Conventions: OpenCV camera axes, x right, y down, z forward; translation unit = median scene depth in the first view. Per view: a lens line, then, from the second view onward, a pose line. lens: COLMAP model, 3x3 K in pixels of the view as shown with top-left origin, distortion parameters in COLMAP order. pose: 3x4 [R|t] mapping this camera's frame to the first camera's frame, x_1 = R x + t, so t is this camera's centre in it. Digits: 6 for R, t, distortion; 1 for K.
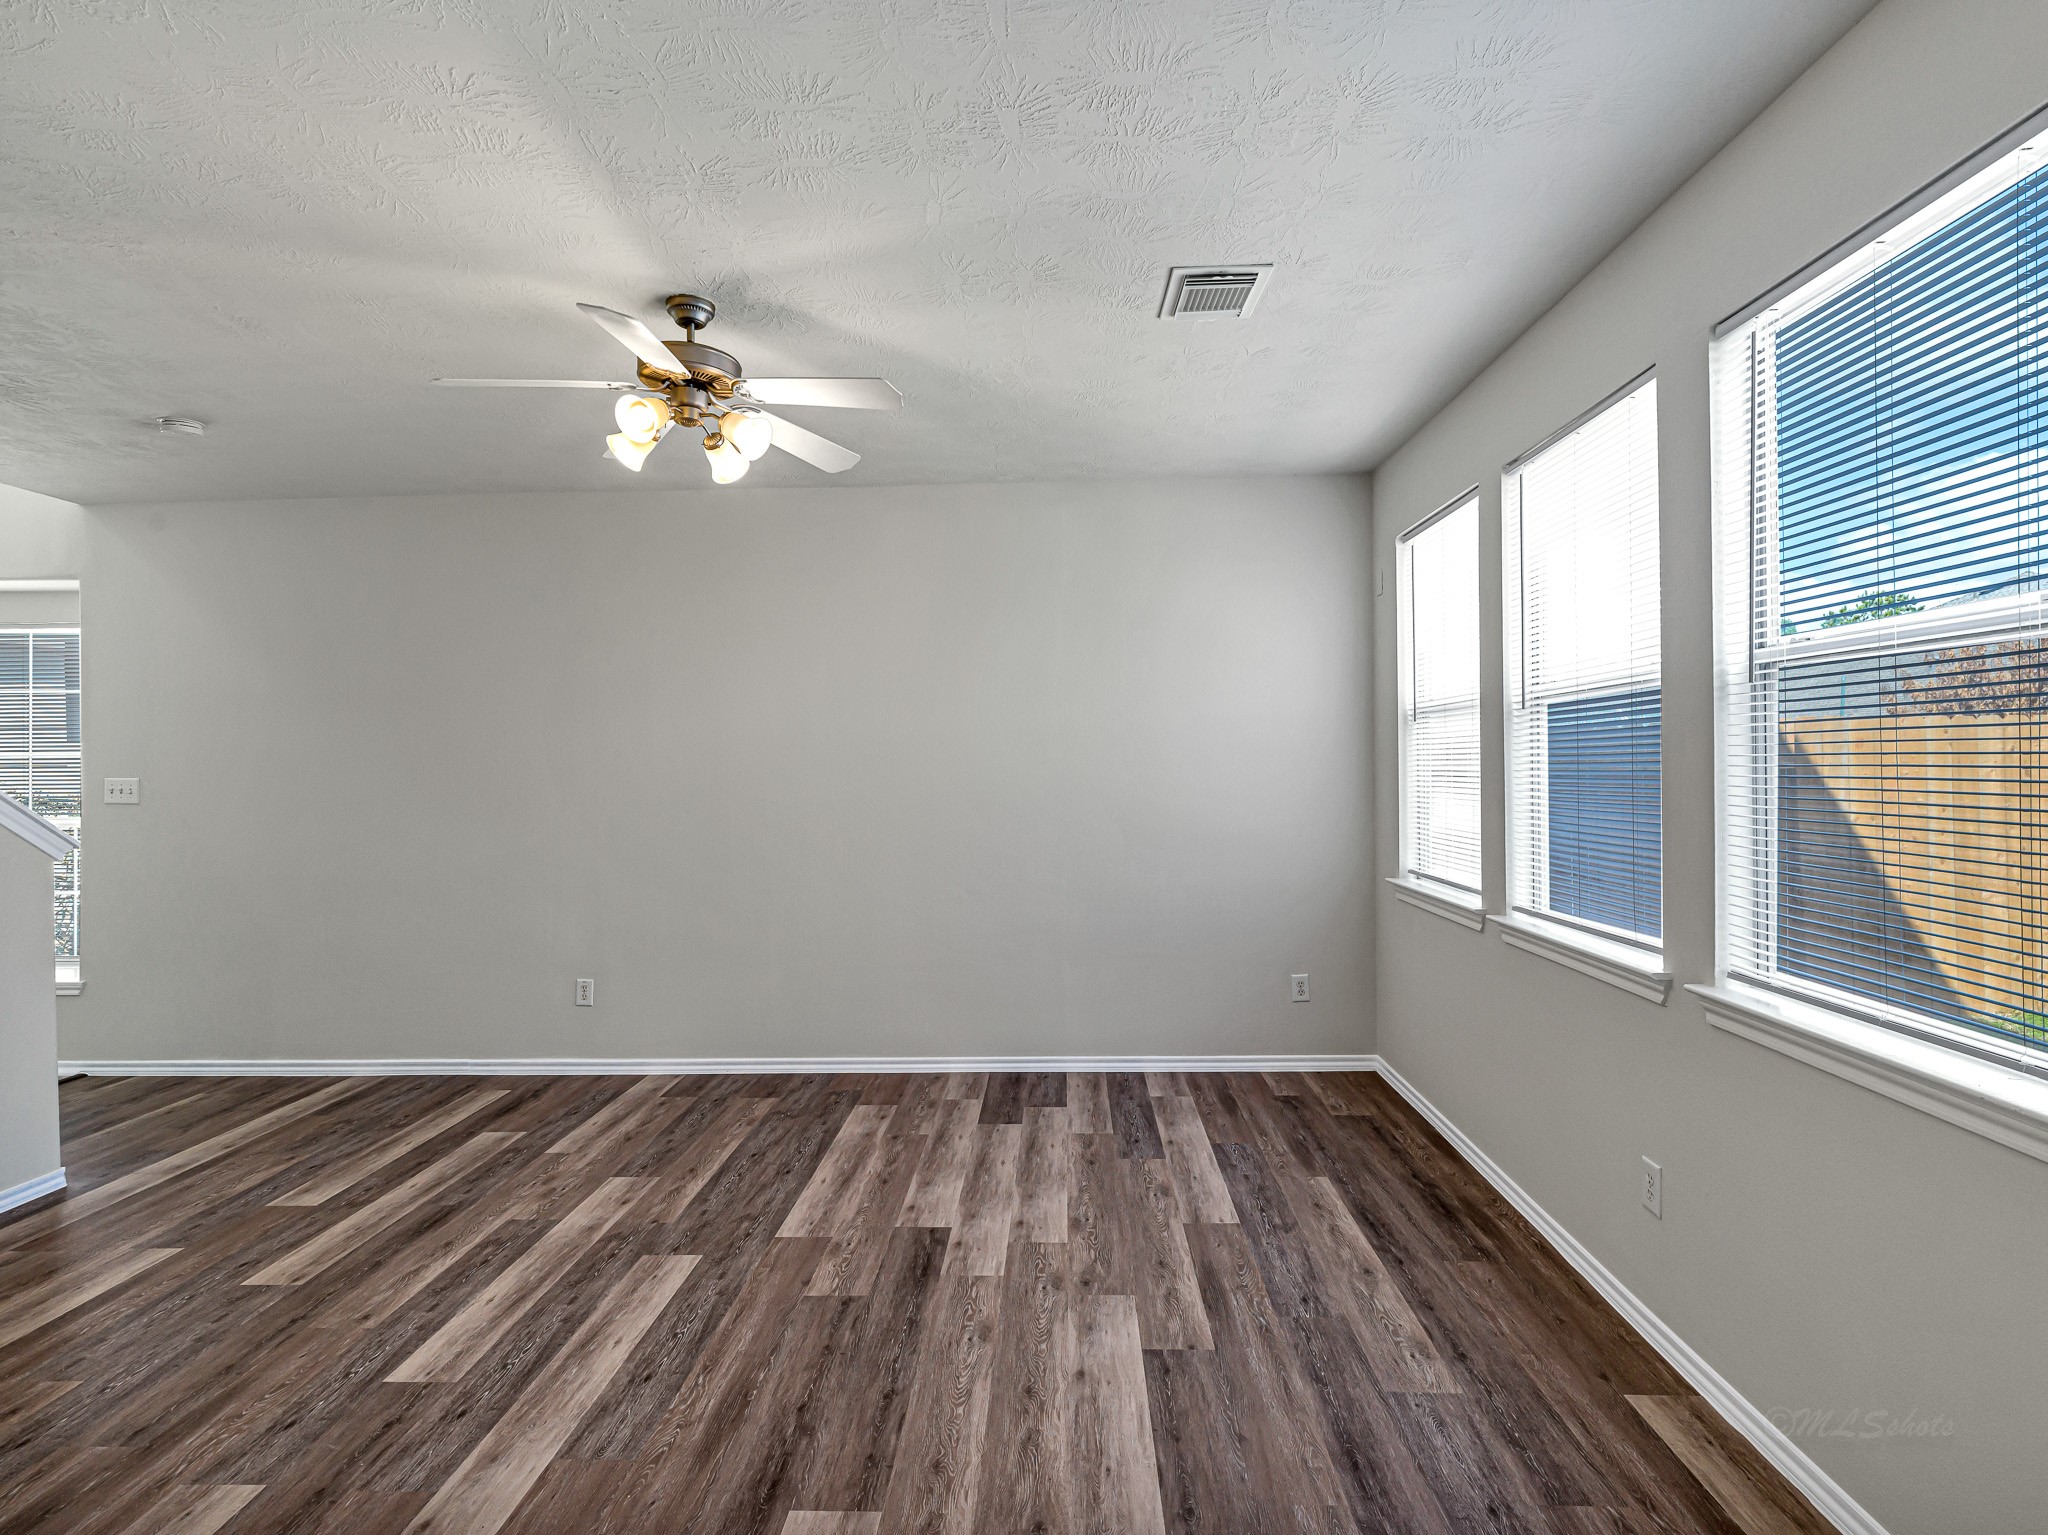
lens RADIAL K [[1032.1, 0, 1013.7], [0, 1032.1, 769.5], [0, 0, 1]] dist [0.003800, -0.002523]
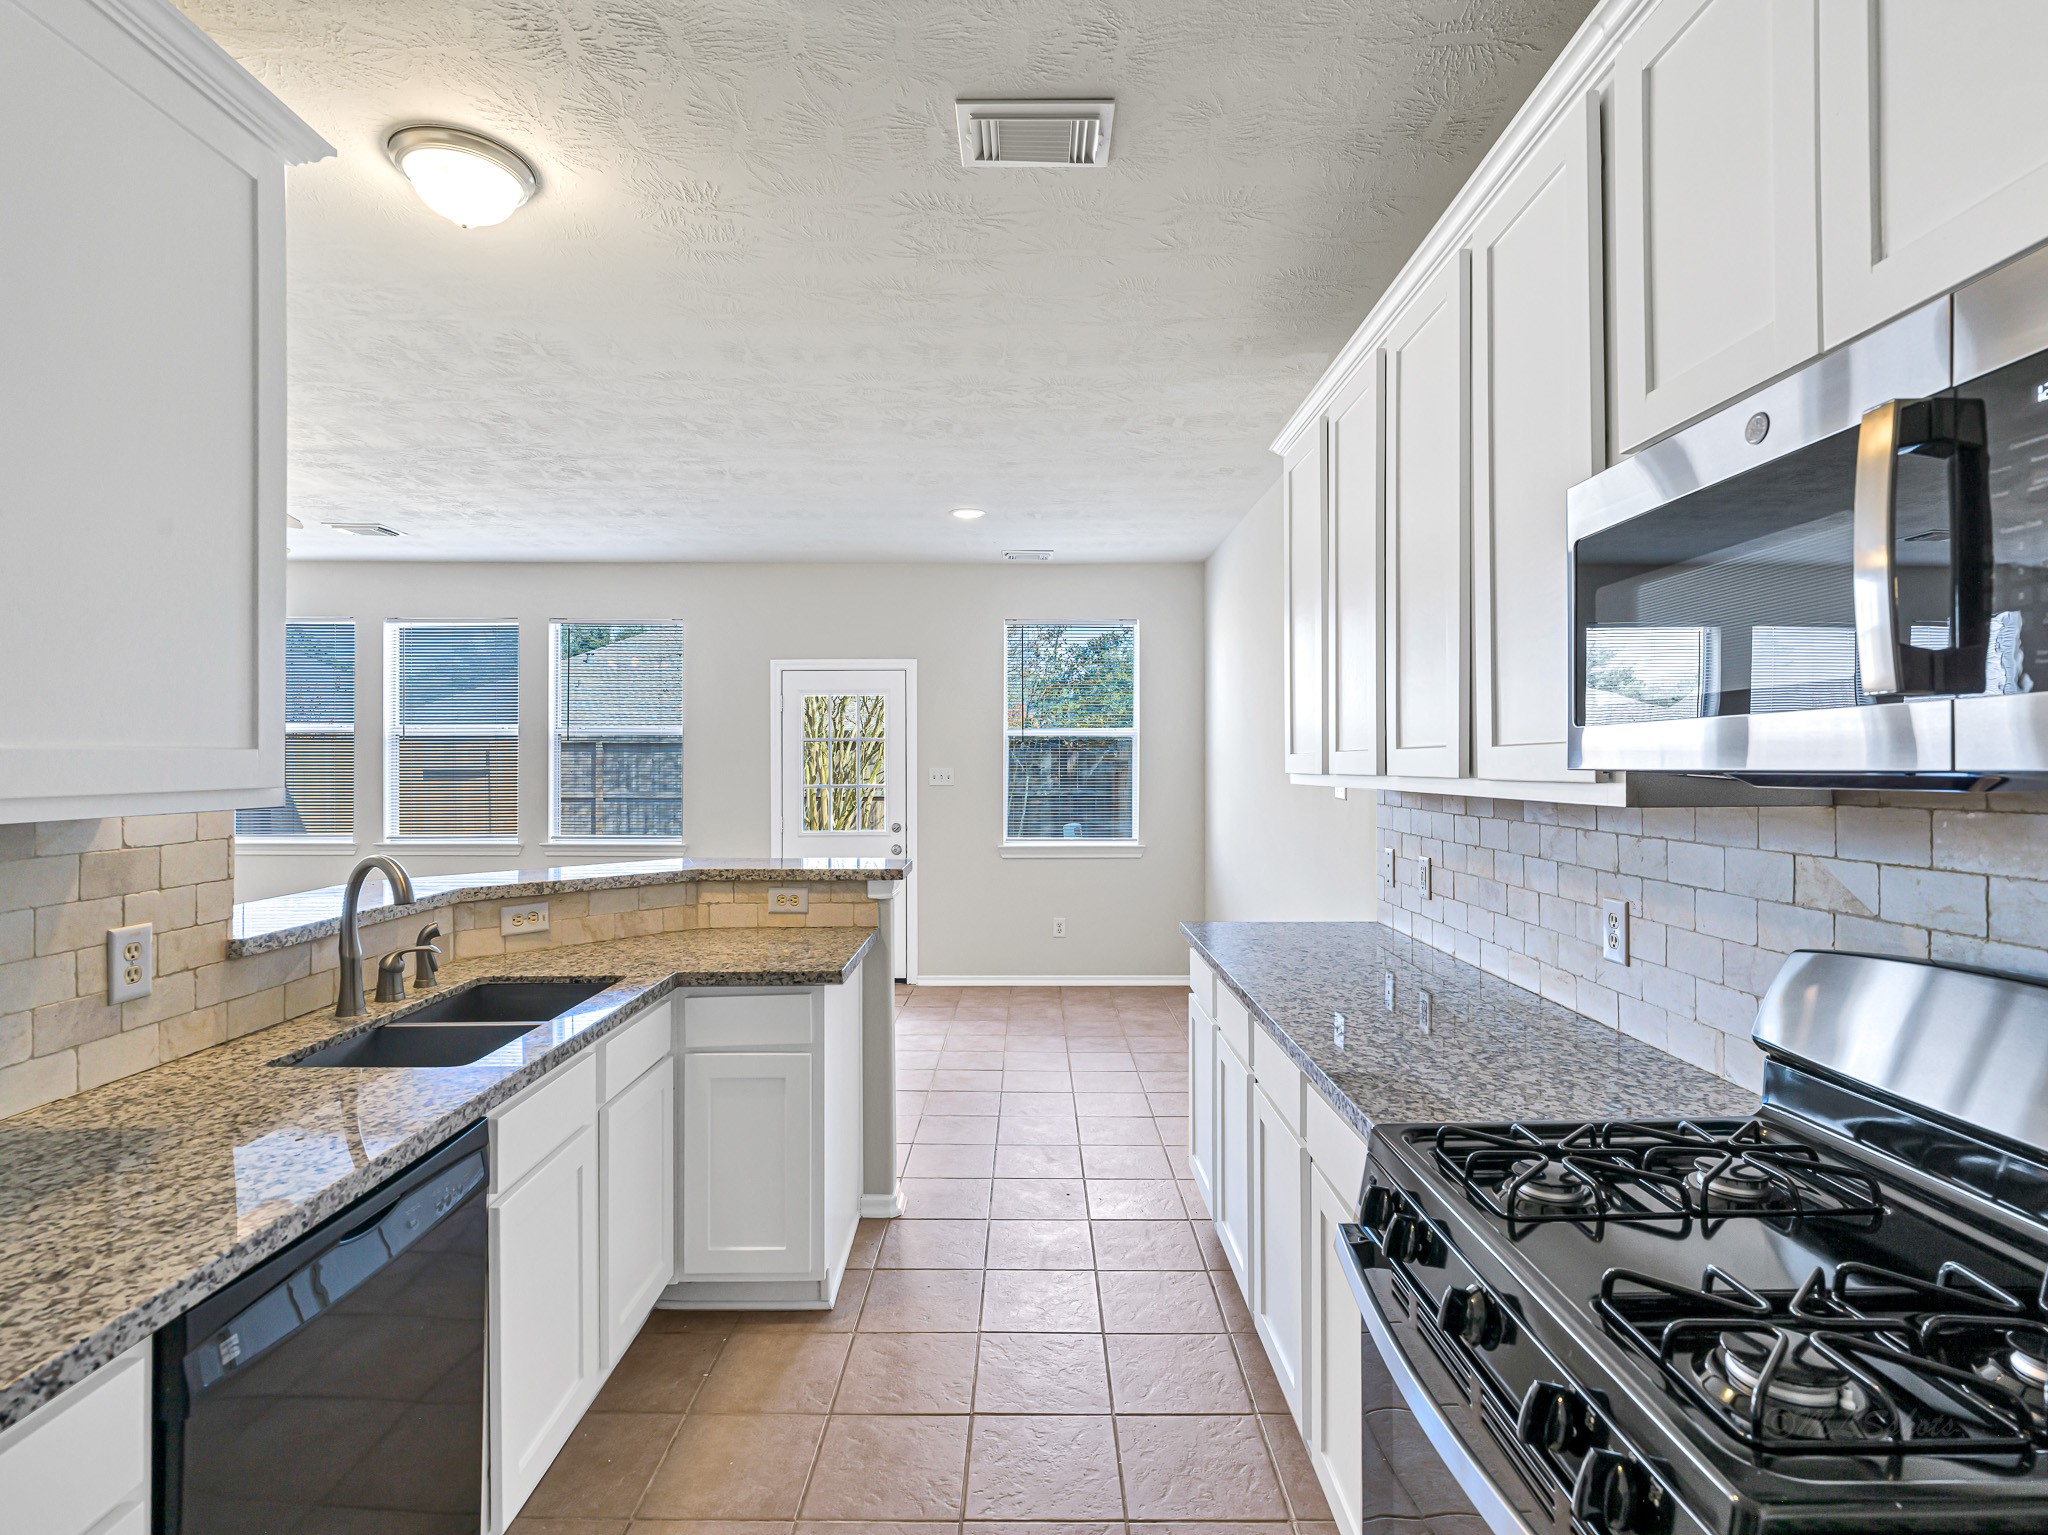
lens RADIAL K [[1032.1, 0, 1042.2], [0, 1032.1, 757.5], [0, 0, 1]] dist [0.003800, -0.002523]
pose [[-0.044908, 0.015925, 0.998864, -1.918274], [0.001267, 0.999873, -0.015884, 0.013972], [-0.998990, 0.000552, -0.044923, -0.227026]]
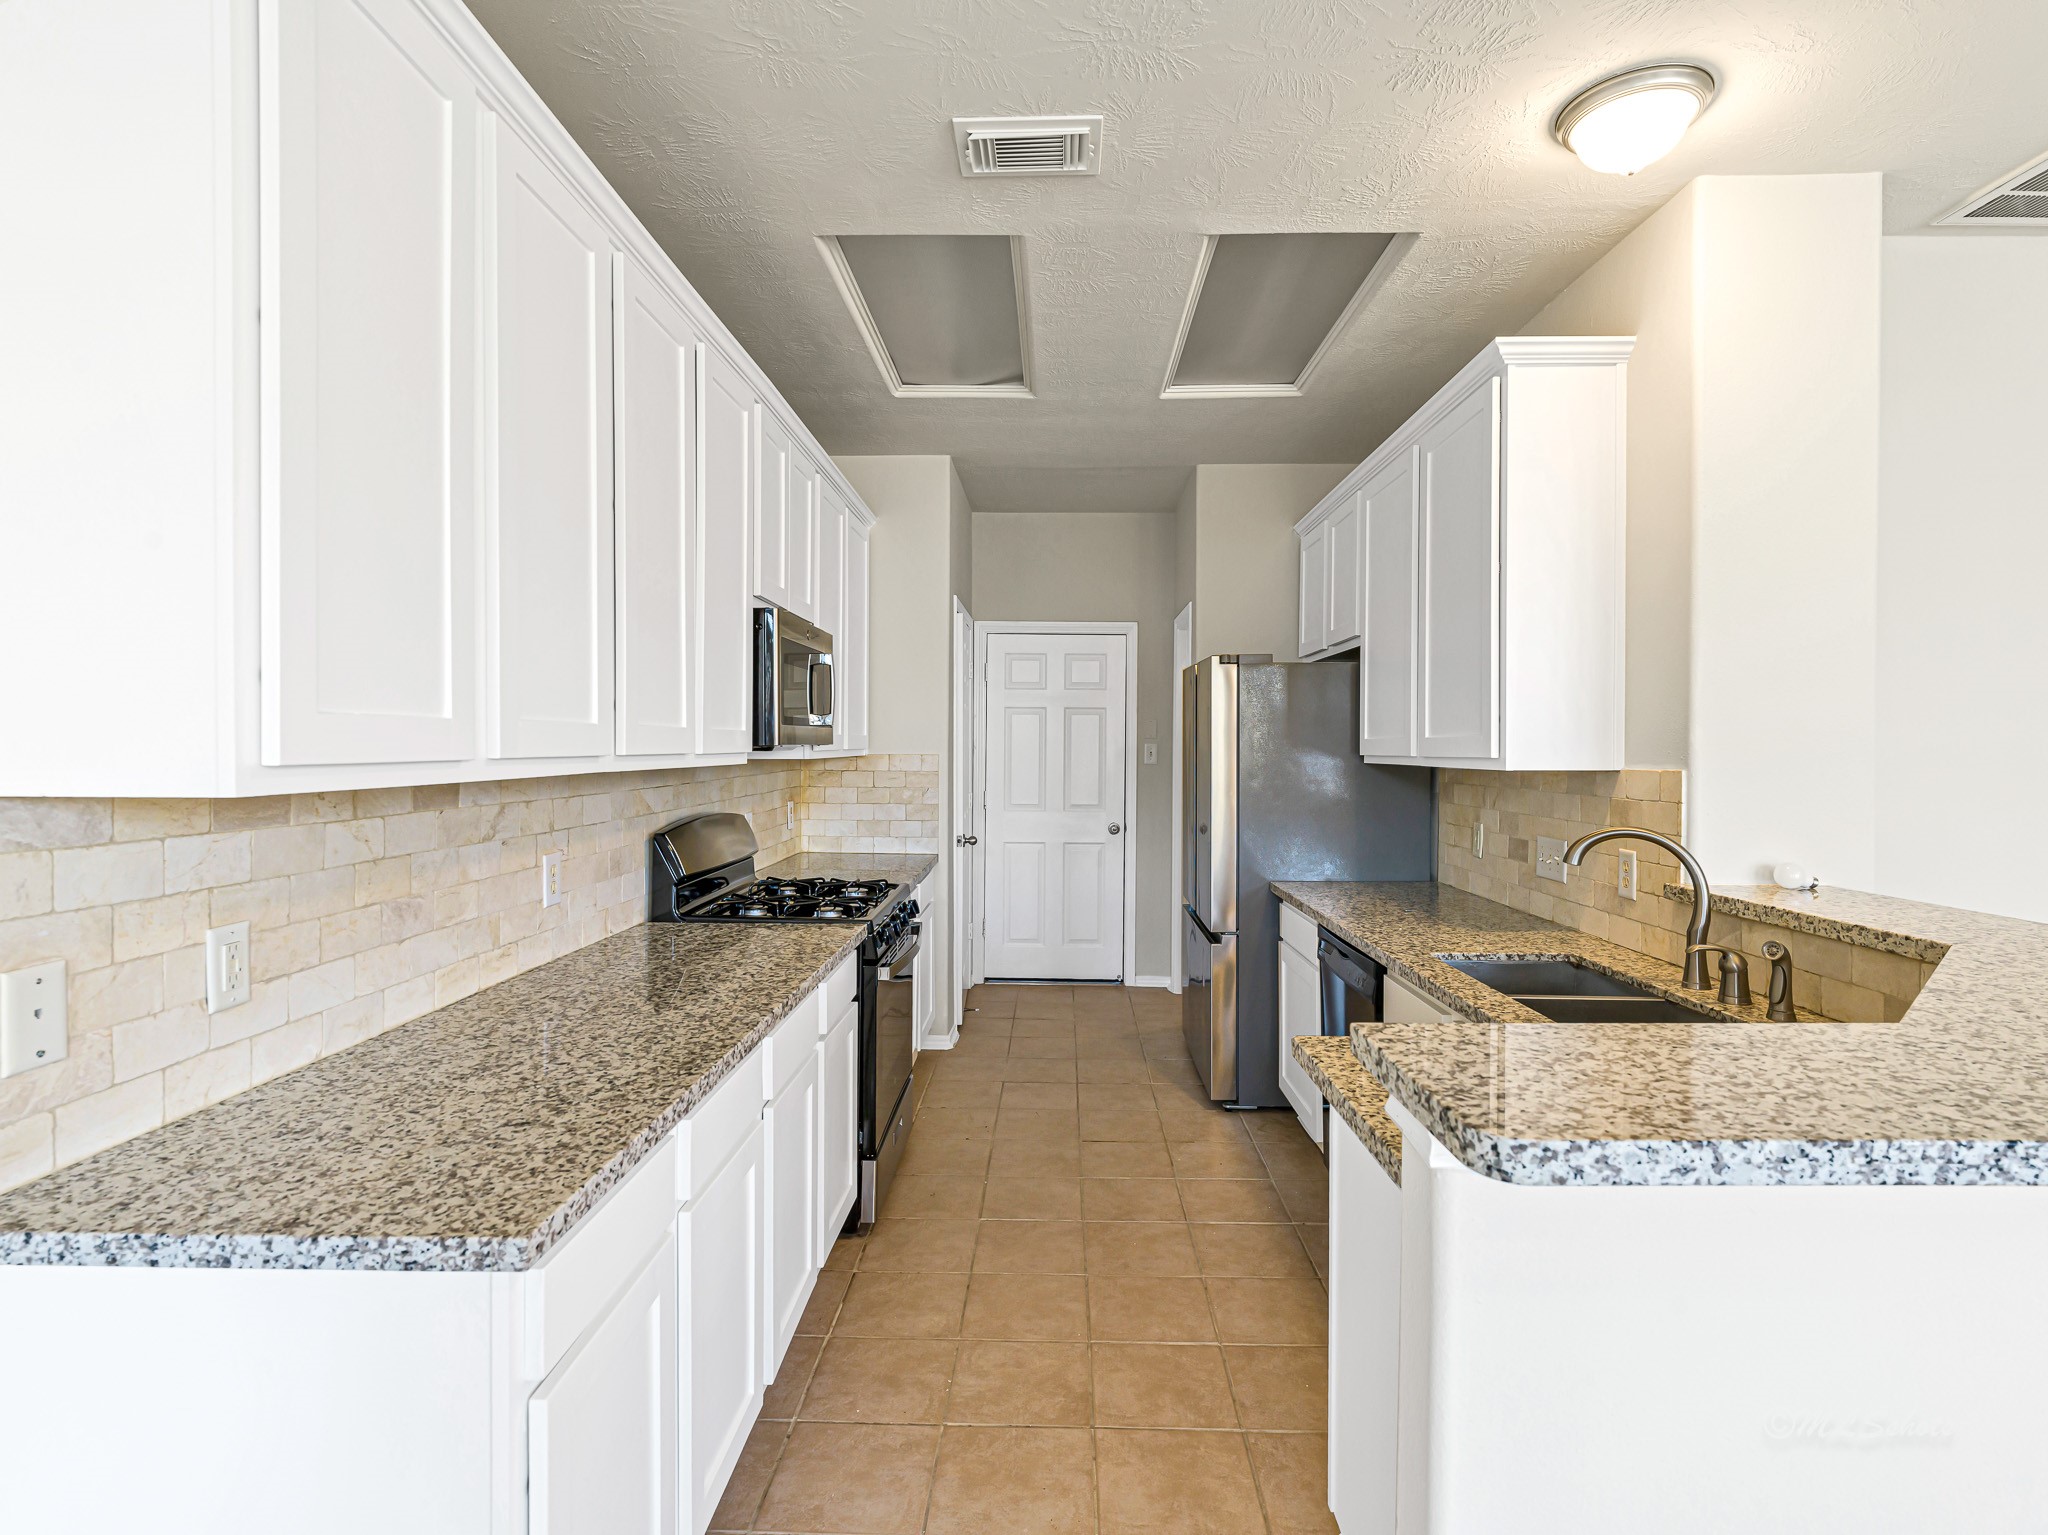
lens RADIAL K [[1032.1, 0, 1025.6], [0, 1032.1, 748.7], [0, 0, 1]] dist [0.003800, -0.002523]
pose [[0.019094, 0.013016, -0.999733, -0.308636], [-0.001419, 0.999915, 0.012991, 0.000771], [0.999817, 0.001170, 0.019111, -0.272400]]
